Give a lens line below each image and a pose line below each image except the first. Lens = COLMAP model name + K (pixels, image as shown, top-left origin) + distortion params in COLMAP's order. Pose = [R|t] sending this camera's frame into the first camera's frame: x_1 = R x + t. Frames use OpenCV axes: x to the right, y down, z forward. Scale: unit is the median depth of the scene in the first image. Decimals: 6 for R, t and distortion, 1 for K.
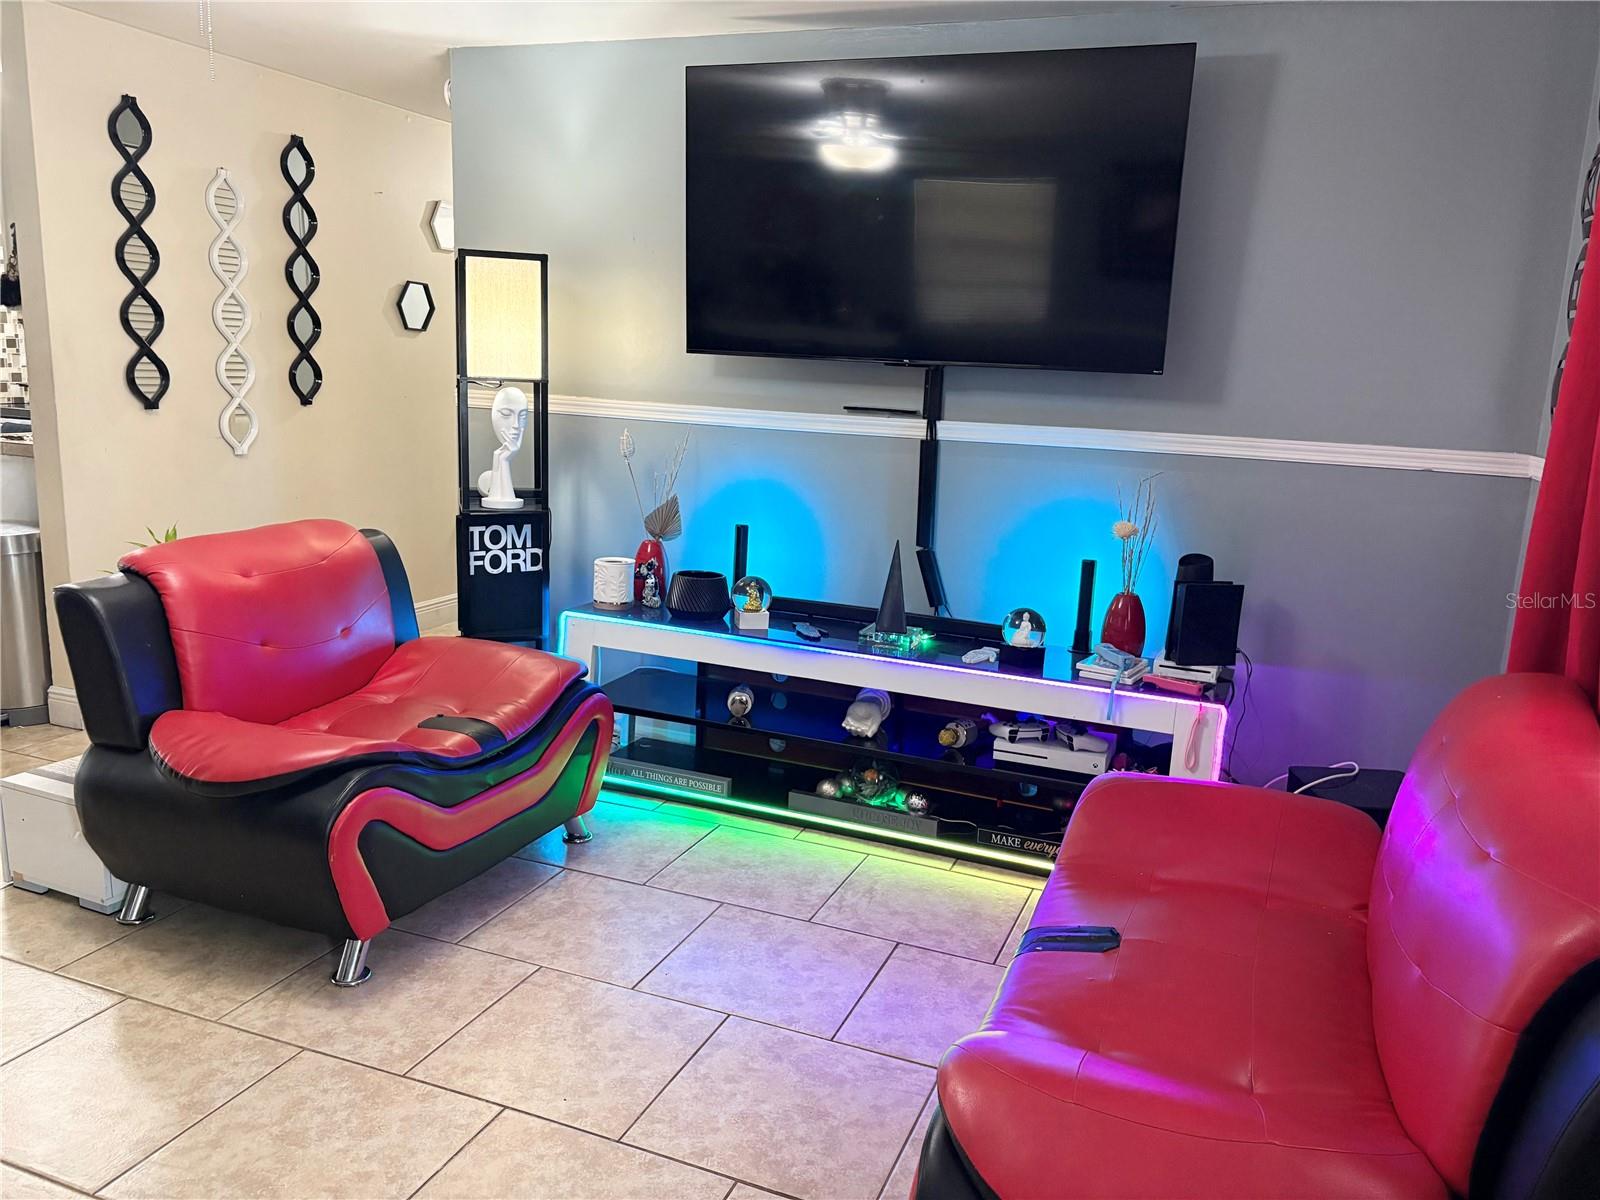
lens RADIAL K [[1201.5, 0, 802.5], [0, 1201.5, 598.4], [0, 0, 1]] dist [0.057934, -0.066854]
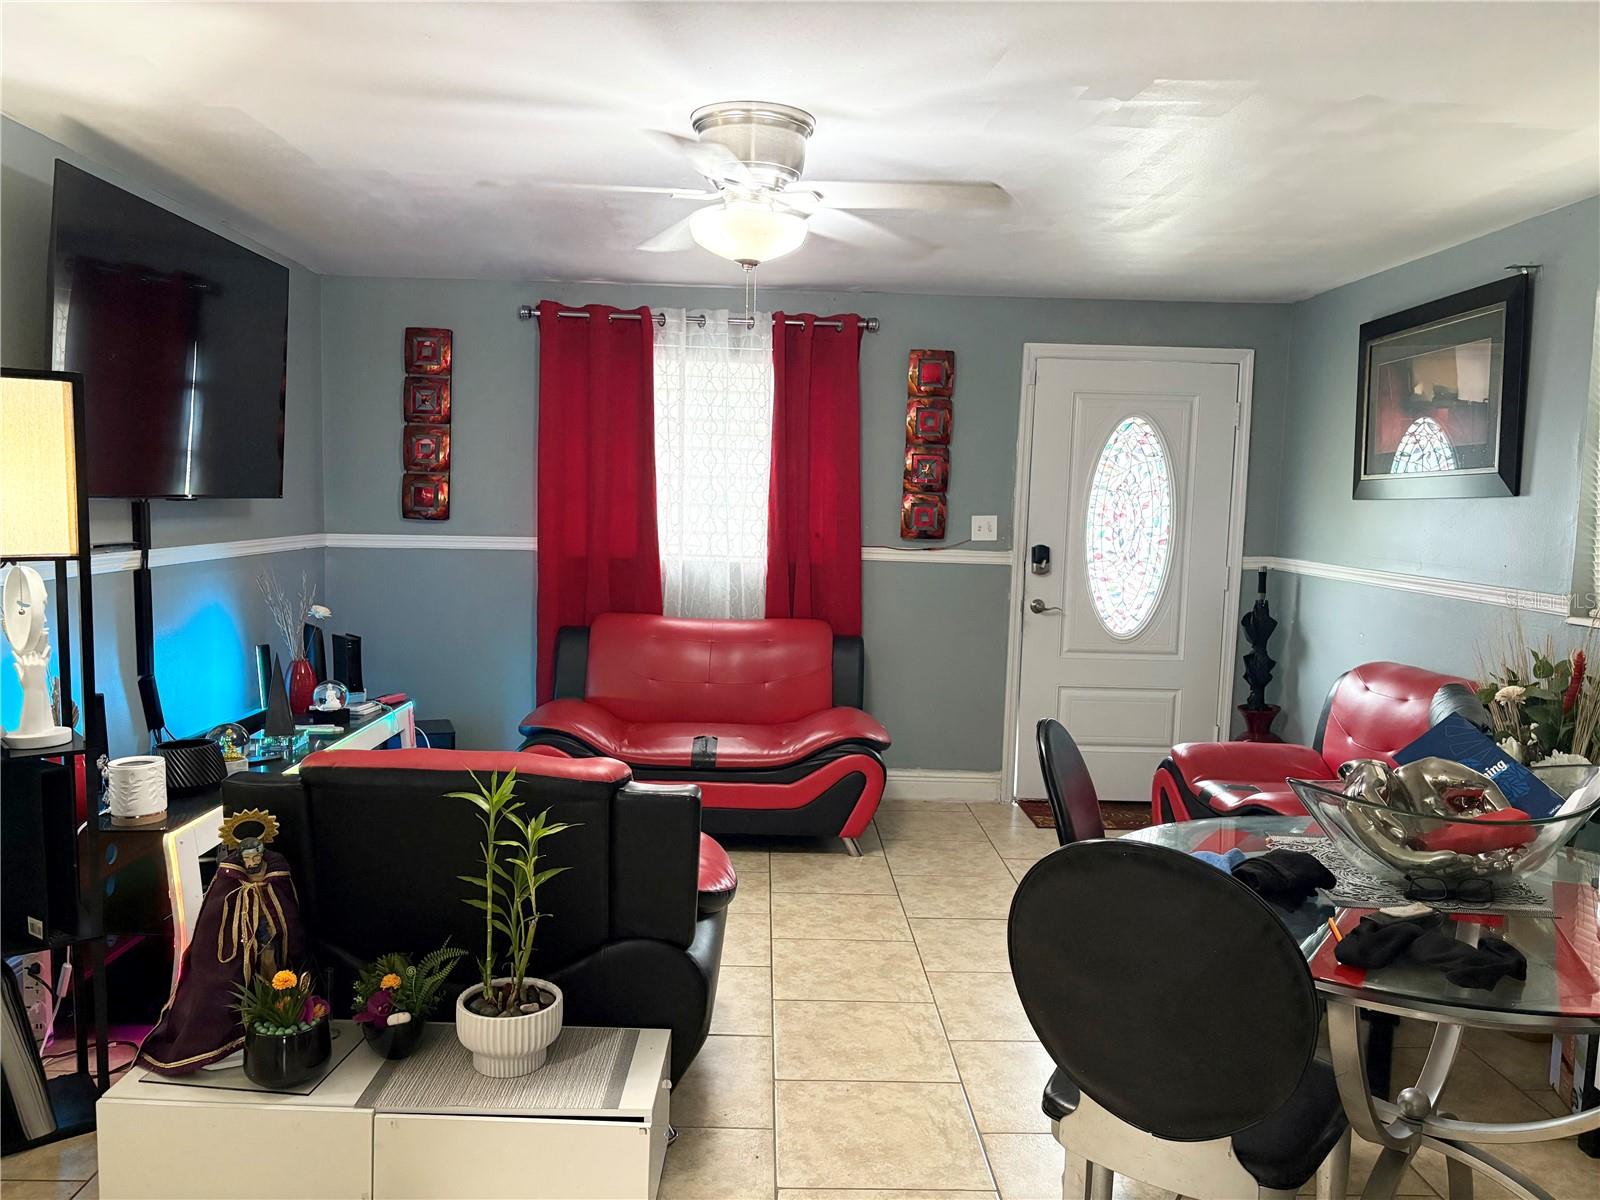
lens RADIAL K [[1201.5, 0, 798.8], [0, 1201.5, 603.0], [0, 0, 1]] dist [0.057934, -0.066854]
pose [[-0.386873, -0.132754, 0.912527, -1.051676], [0.146435, 0.968181, 0.202933, -0.232462], [-0.910432, 0.212136, -0.355124, 0.873104]]
